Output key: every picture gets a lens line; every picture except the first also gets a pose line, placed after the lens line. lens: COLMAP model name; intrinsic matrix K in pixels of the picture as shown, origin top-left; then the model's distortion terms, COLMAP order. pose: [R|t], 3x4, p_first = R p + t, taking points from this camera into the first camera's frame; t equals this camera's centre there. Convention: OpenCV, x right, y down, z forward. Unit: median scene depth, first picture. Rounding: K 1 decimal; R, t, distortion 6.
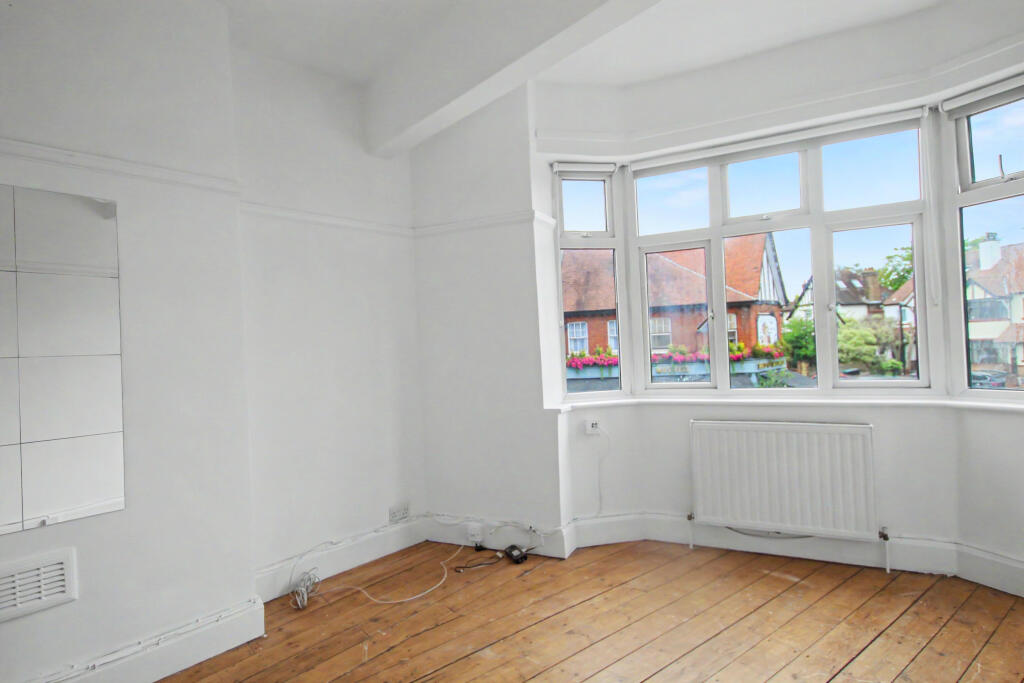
lens RADIAL K [[546.3, 0, 512.0], [0, 546.3, 341.5], [0, 0, 1]] dist [0.020719, -0.001121]
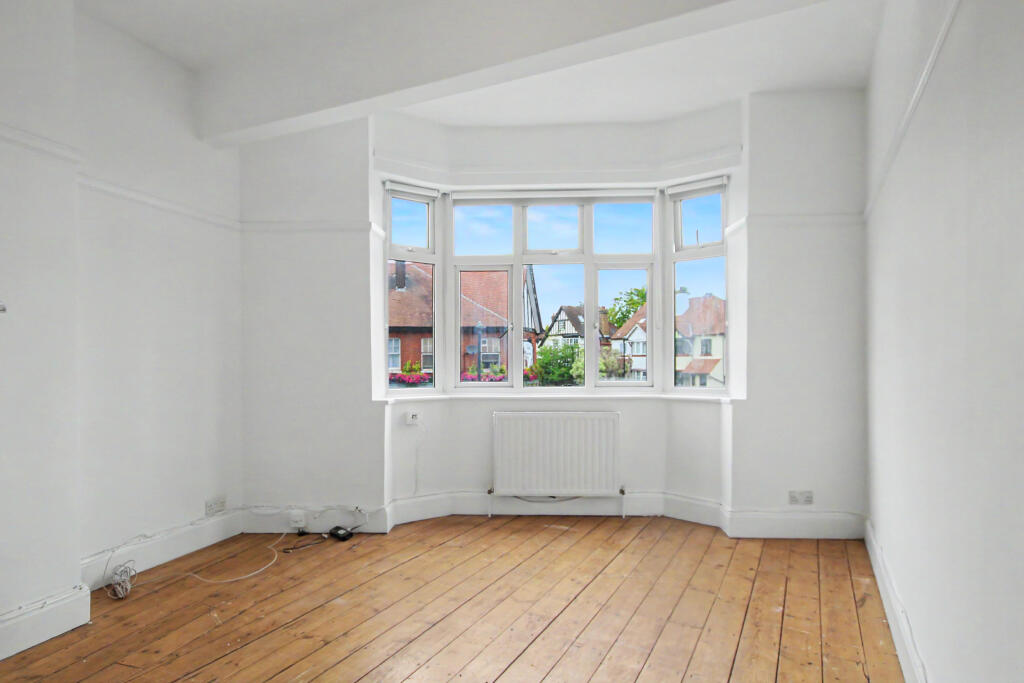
lens RADIAL K [[551.0, 0, 510.2], [0, 551.0, 360.7], [0, 0, 1]] dist [0.001788, -0.000058]
pose [[0.915264, 0.039038, 0.400958, -0.139772], [-0.038670, 0.999211, -0.009014, 0.041610], [-0.400994, -0.007255, 0.916052, -0.139163]]
